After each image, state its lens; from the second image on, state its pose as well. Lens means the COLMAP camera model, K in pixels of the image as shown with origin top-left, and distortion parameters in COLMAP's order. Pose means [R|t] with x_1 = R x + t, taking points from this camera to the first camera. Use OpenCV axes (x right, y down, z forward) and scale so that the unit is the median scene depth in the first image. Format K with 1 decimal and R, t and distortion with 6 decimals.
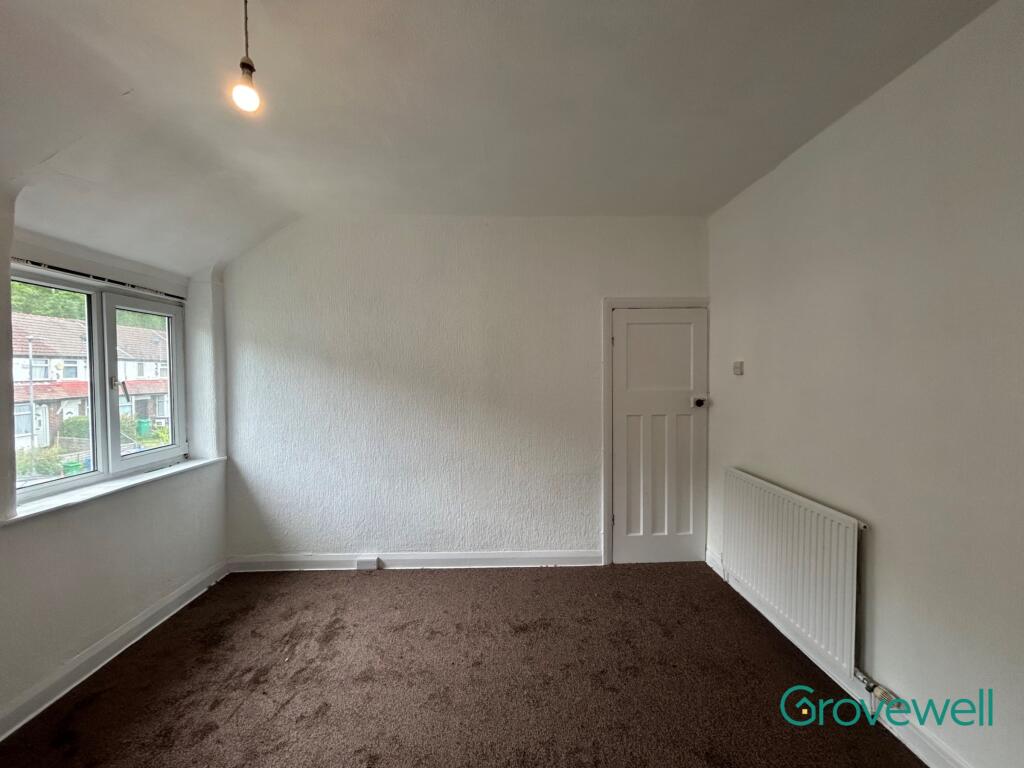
lens RADIAL K [[416.6, 0, 512.3], [0, 416.6, 381.9], [0, 0, 1]] dist [-0.002449, 0.000866]
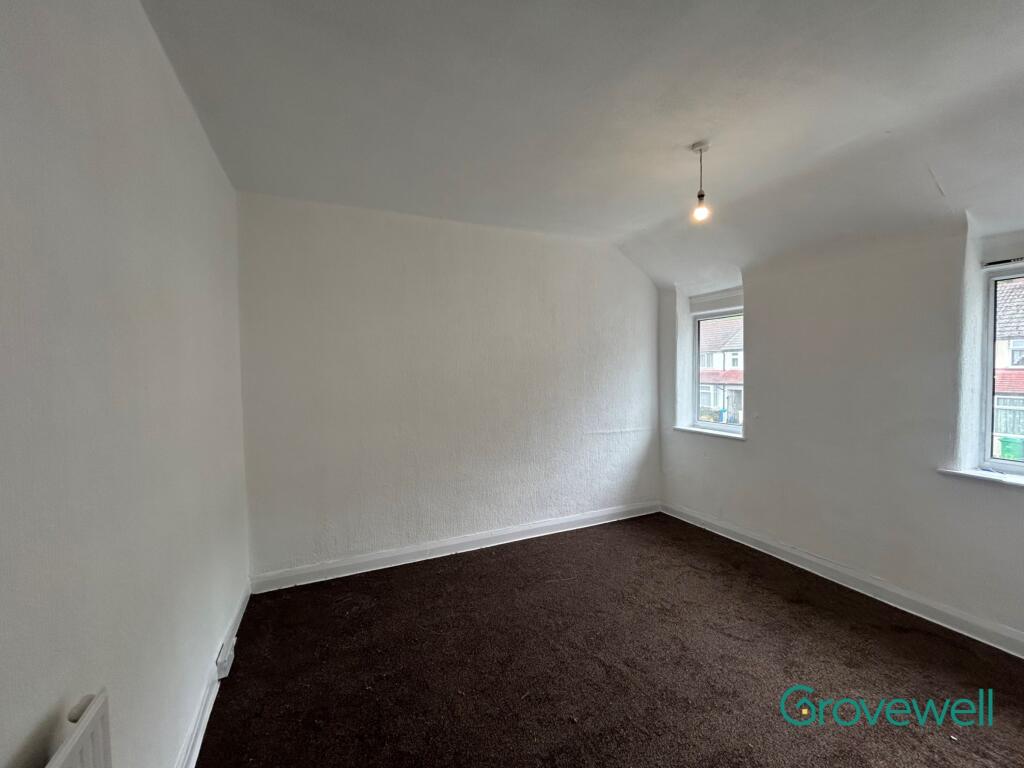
lens RADIAL K [[416.6, 0, 512.3], [0, 416.6, 381.9], [0, 0, 1]] dist [-0.002449, 0.000866]
pose [[-0.920351, 0.032433, -0.389746, 0.372178], [0.011910, 0.998418, 0.054960, -0.027838], [0.390912, 0.045940, -0.919281, 1.052562]]
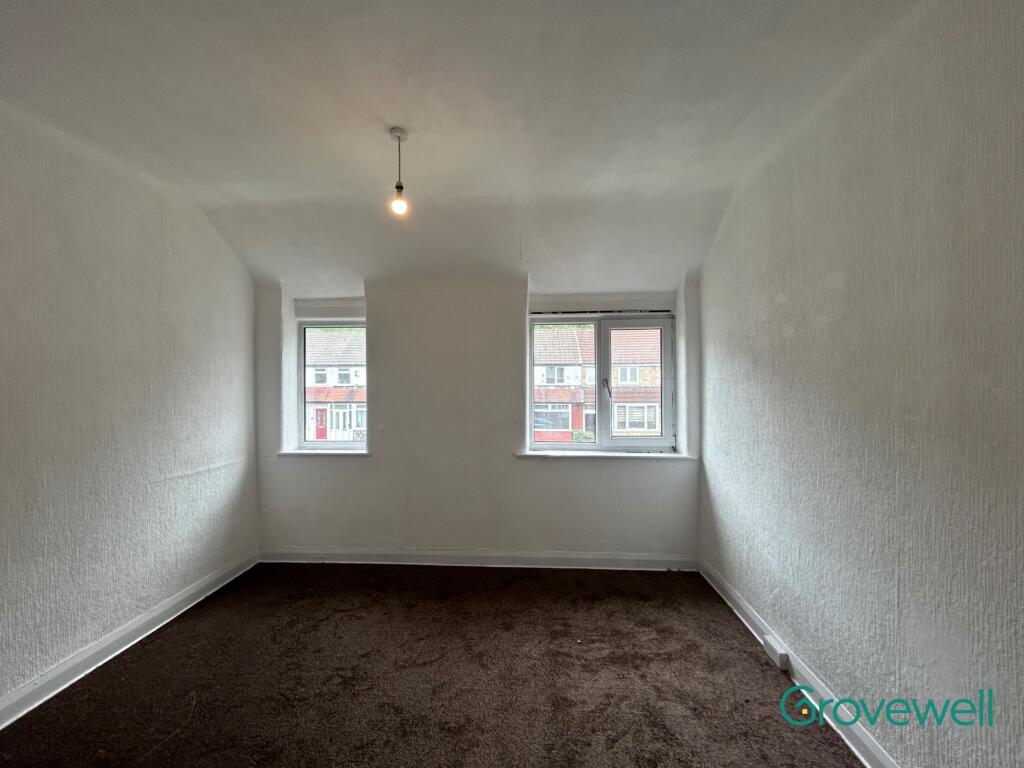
lens RADIAL K [[416.6, 0, 512.3], [0, 416.6, 381.9], [0, 0, 1]] dist [-0.002449, 0.000866]
pose [[-0.091598, 0.008616, -0.995759, 0.420469], [-0.016104, 0.999819, 0.010133, -0.009405], [0.995666, 0.016964, -0.091443, 0.710363]]
